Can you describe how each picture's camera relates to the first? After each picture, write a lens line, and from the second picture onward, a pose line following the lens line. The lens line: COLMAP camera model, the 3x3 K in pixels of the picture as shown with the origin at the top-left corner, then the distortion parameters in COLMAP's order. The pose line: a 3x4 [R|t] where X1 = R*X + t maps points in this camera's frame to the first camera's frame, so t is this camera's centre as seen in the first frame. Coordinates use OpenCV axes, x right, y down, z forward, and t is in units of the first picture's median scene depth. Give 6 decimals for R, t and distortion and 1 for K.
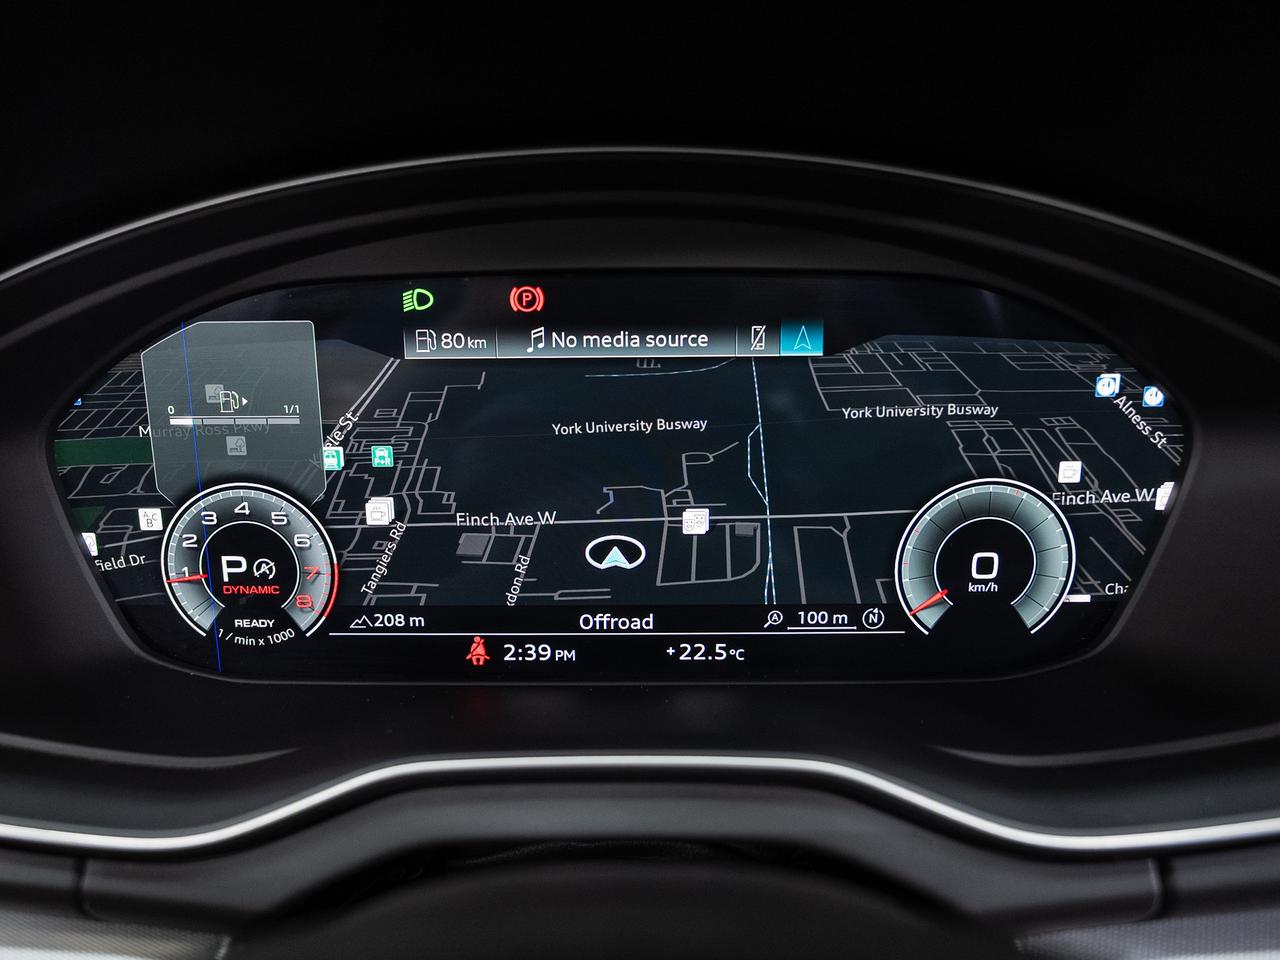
lens RADIAL K [[965.6, 0, 627.3], [0, 965.6, 479.2], [0, 0, 1]] dist [-0.003847, -0.020326]
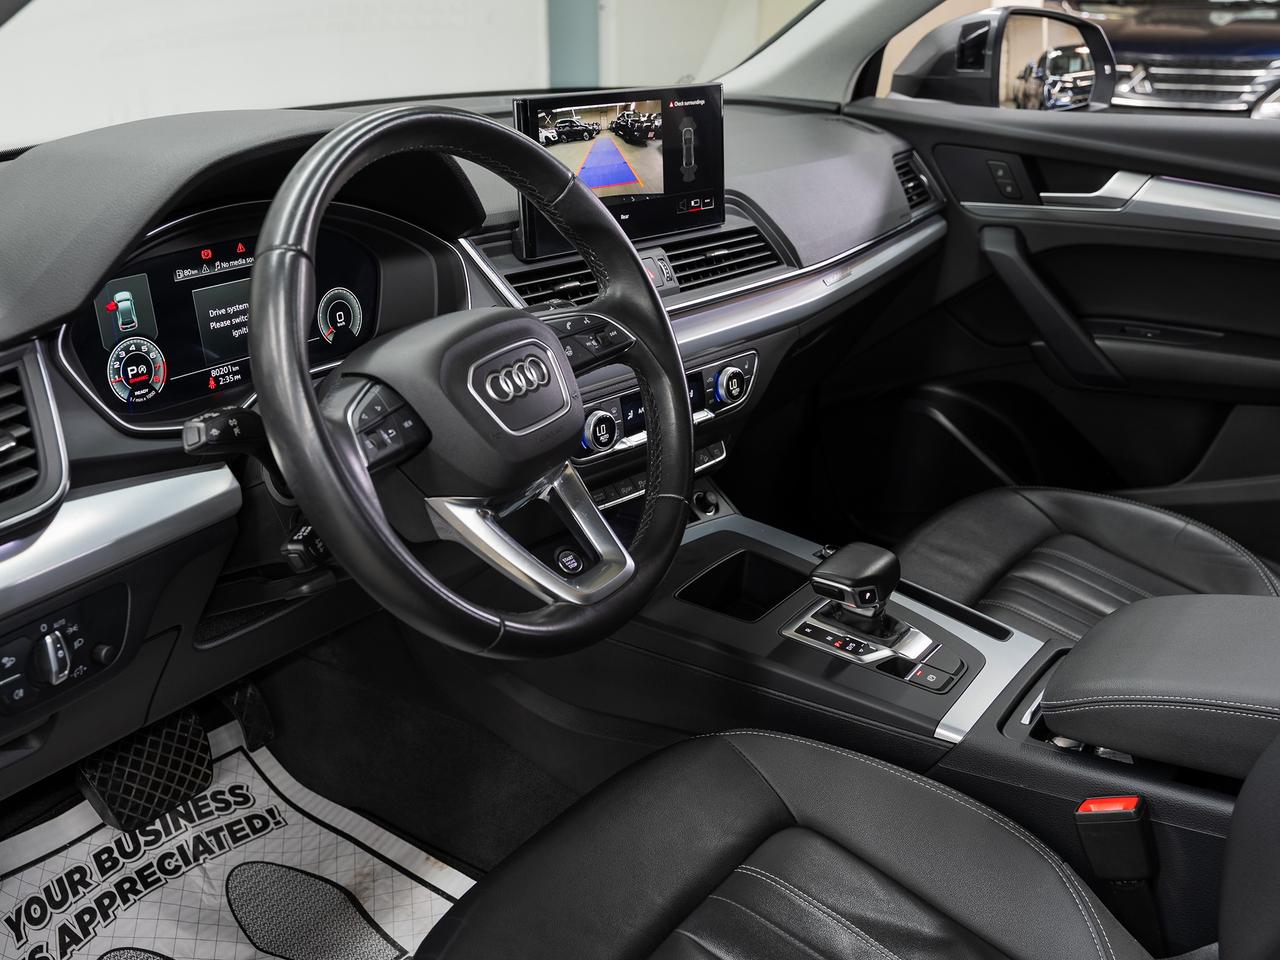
lens RADIAL K [[1415.2, 0, 649.7], [0, 1415.2, 479.1], [0, 0, 1]] dist [-0.026843, 0.000000]
pose [[0.547734, -0.271582, 0.791347, -2.908400], [0.266432, 0.953228, 0.142726, 0.208905], [-0.793096, 0.132664, 0.594474, -2.501248]]
